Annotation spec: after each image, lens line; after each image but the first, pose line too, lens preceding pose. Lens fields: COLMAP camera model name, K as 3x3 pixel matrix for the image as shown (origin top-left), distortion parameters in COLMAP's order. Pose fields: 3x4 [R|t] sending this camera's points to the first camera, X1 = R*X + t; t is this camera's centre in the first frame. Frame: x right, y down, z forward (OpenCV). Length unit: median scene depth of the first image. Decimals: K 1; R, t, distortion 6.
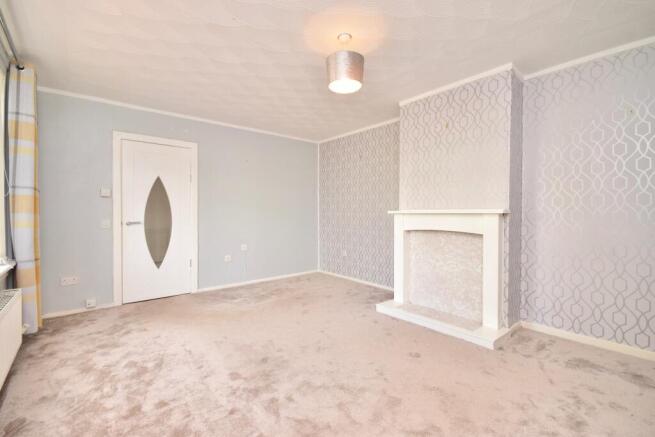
lens RADIAL K [[289.7, 0, 327.0], [0, 289.7, 216.0], [0, 0, 1]] dist [0.002098, -0.006963]
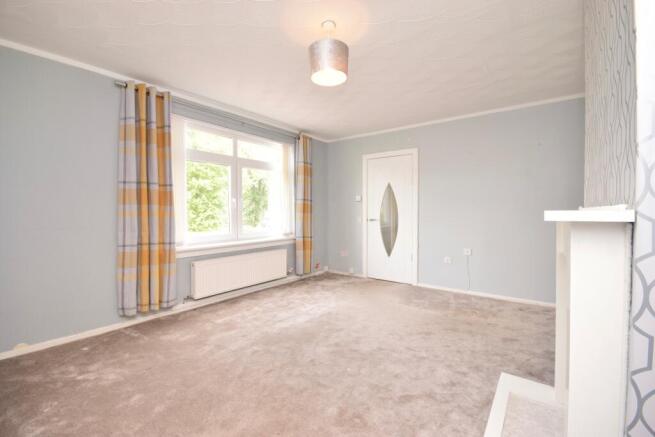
lens RADIAL K [[289.7, 0, 325.7], [0, 289.7, 216.6], [0, 0, 1]] dist [0.002098, -0.006963]
pose [[0.215725, 0.017317, -0.976300, 0.614311], [-0.010261, 0.999828, 0.015467, -0.009882], [0.976400, 0.006681, 0.215866, 0.501703]]
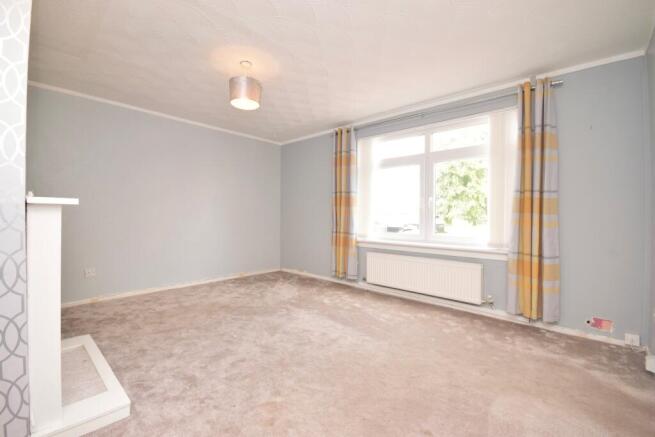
lens RADIAL K [[289.7, 0, 326.4], [0, 289.7, 216.1], [0, 0, 1]] dist [0.002098, -0.006963]
pose [[-0.992124, -0.009098, -0.124933, -0.073361], [-0.011484, 0.999765, 0.018388, -0.005717], [0.124736, 0.019678, -0.991995, 1.407195]]
